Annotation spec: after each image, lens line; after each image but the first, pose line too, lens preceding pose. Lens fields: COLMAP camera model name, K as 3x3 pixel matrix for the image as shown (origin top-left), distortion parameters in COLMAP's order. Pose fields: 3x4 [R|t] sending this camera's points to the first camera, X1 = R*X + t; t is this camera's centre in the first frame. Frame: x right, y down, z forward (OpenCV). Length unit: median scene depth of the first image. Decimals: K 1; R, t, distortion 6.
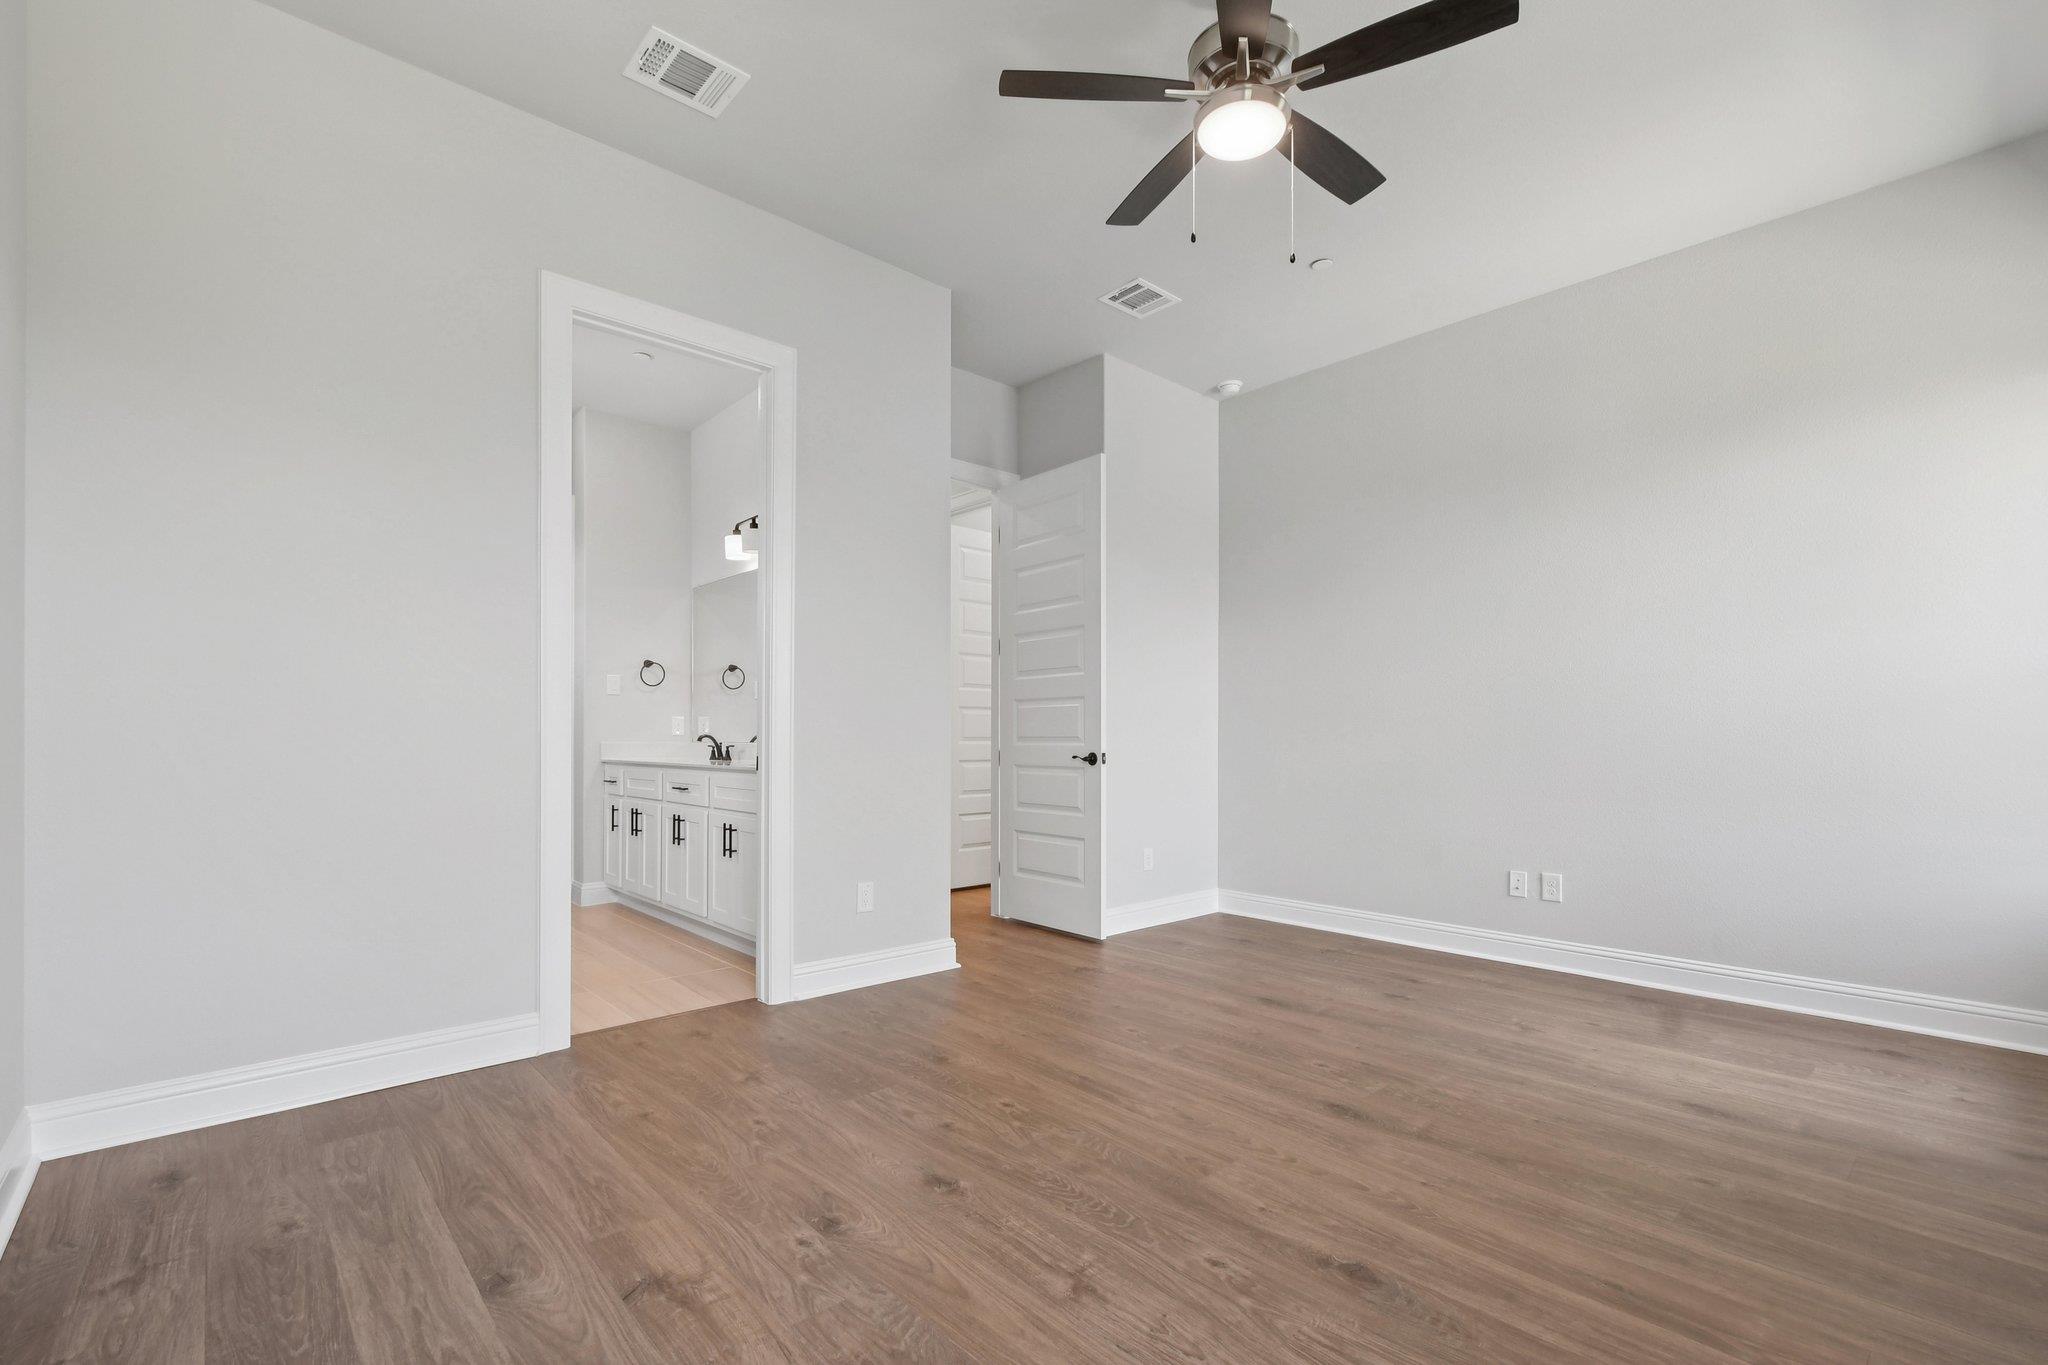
lens RADIAL K [[905.1, 0, 1013.5], [0, 905.1, 735.0], [0, 0, 1]] dist [0.007160, -0.008746]
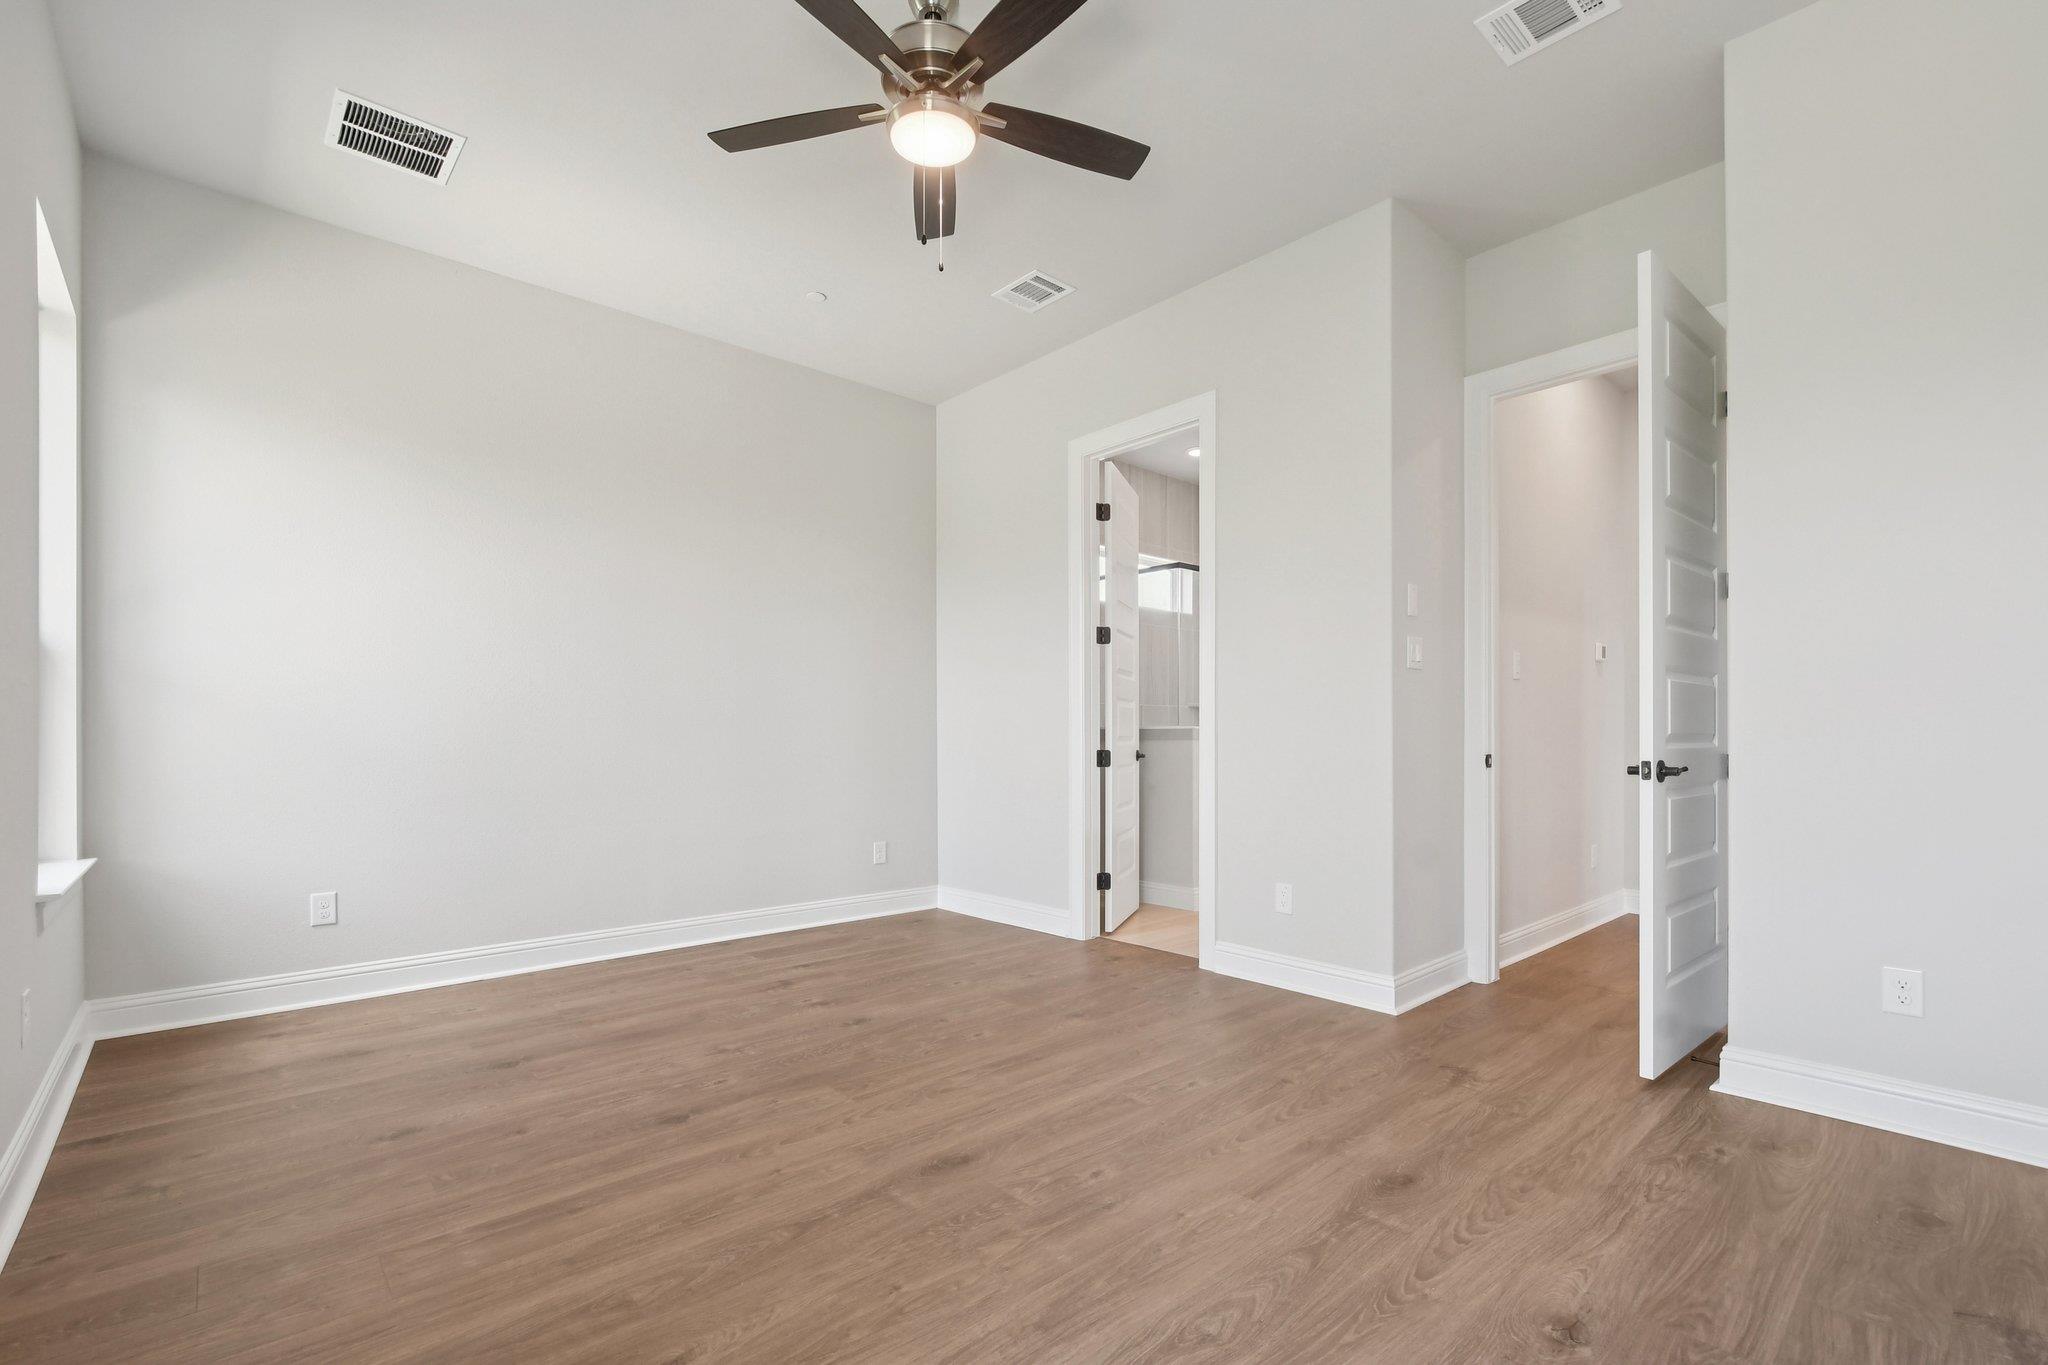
lens RADIAL K [[913.9, 0, 1015.3], [0, 913.9, 721.0], [0, 0, 1]] dist [0.000115, -0.000439]
pose [[-0.008017, -0.019469, -0.999778, 1.453485], [0.004149, 0.999801, -0.019503, 0.008653], [0.999959, -0.004304, -0.007935, 1.245266]]
